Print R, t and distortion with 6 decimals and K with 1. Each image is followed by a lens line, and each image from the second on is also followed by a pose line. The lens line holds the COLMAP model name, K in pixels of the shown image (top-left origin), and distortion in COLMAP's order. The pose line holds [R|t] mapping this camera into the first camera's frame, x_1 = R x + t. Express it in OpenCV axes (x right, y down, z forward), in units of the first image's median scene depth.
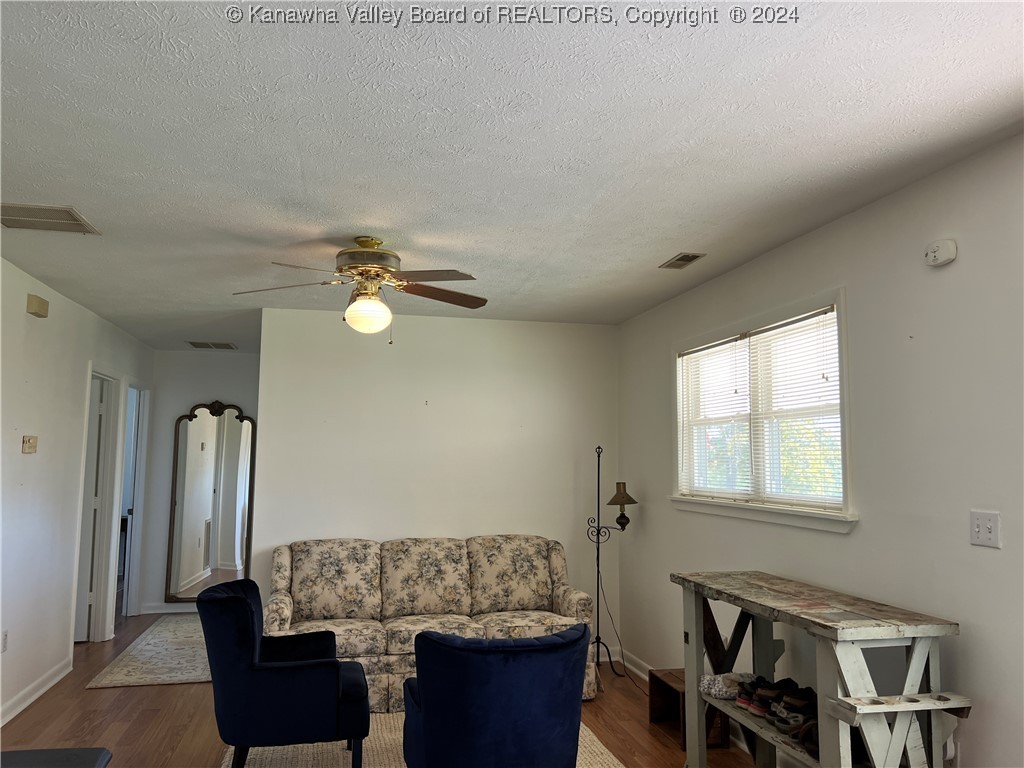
lens RADIAL K [[770.8, 0, 512.0], [0, 770.8, 381.9], [0, 0, 1]] dist [-0.001704, -0.000067]
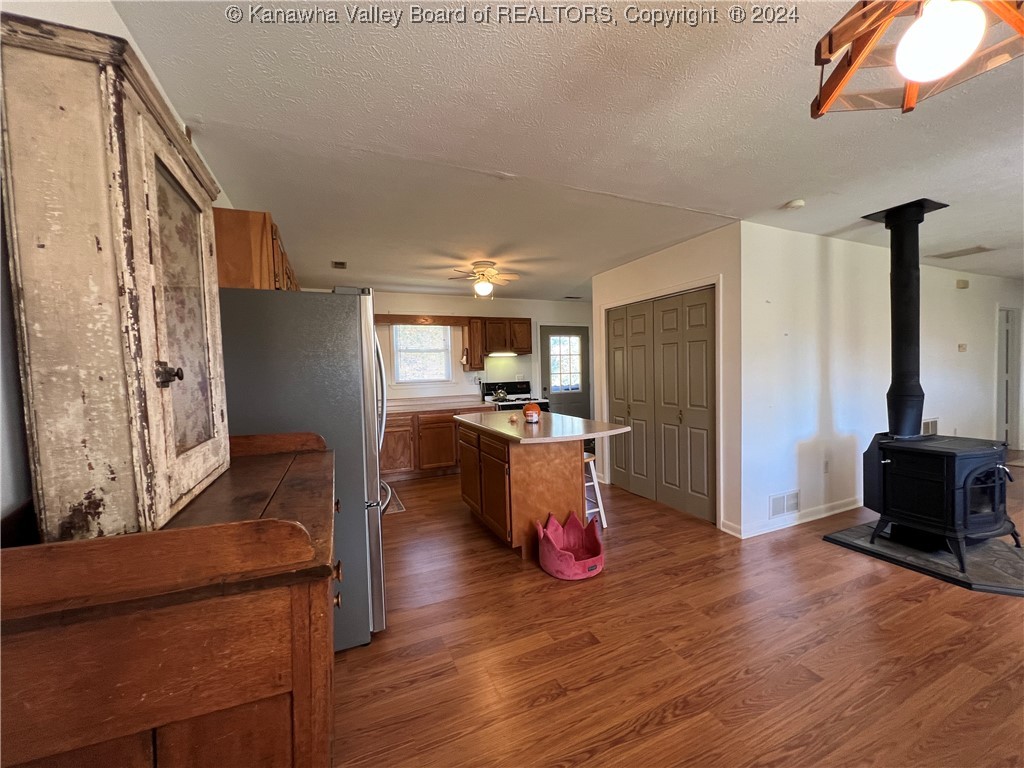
lens RADIAL K [[412.4, 0, 514.6], [0, 412.4, 386.0], [0, 0, 1]] dist [0.000050, -0.000012]
pose [[0.198592, 0.024355, -0.979780, 0.214252], [0.128289, 0.990444, 0.050623, -0.026908], [0.971650, -0.135748, 0.193570, -0.376973]]
